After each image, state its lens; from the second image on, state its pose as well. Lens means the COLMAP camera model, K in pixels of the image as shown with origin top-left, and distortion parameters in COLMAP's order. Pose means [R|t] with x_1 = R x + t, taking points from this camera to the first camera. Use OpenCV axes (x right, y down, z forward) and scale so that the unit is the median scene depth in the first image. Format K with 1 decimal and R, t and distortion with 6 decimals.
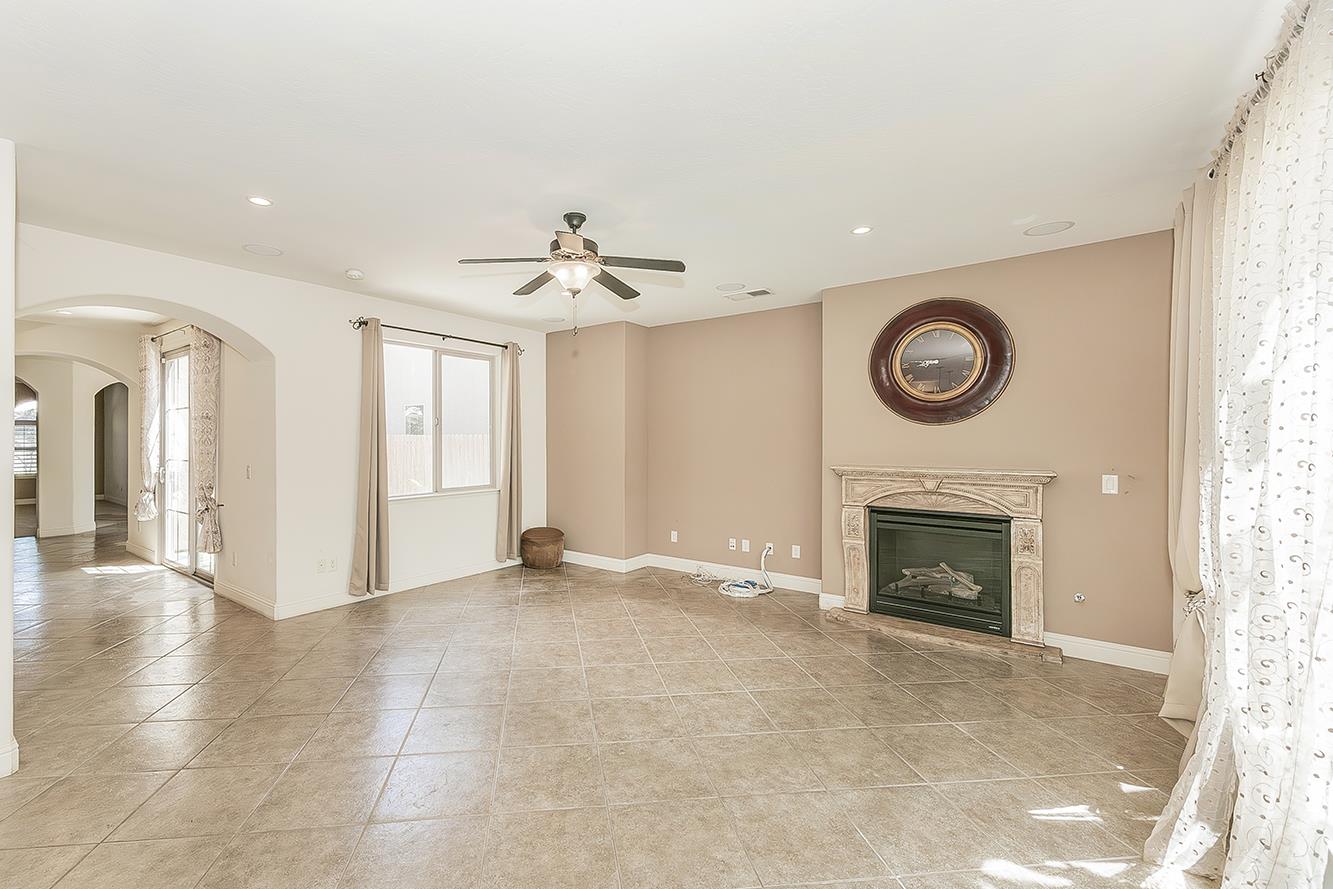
lens RADIAL K [[573.6, 0, 620.6], [0, 573.6, 441.5], [0, 0, 1]] dist [0.009649, 0.000114]
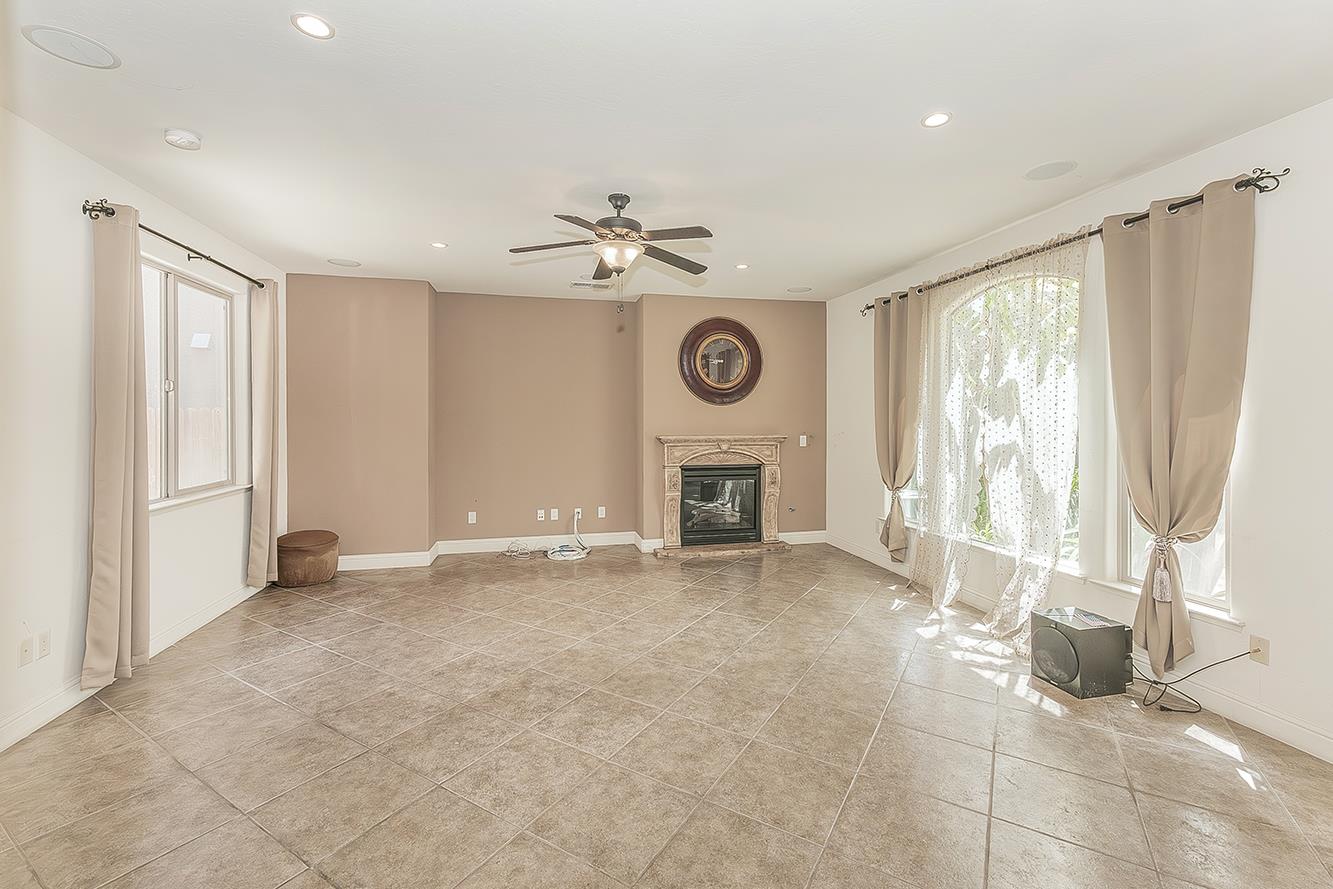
lens RADIAL K [[556.8, 0, 692.4], [0, 556.8, 420.1], [0, 0, 1]] dist [0.000032, -0.000022]
pose [[0.602315, -0.003838, 0.798249, -0.589873], [0.004108, 0.999990, 0.001709, 0.005508], [-0.798248, 0.002250, 0.602325, 0.214030]]
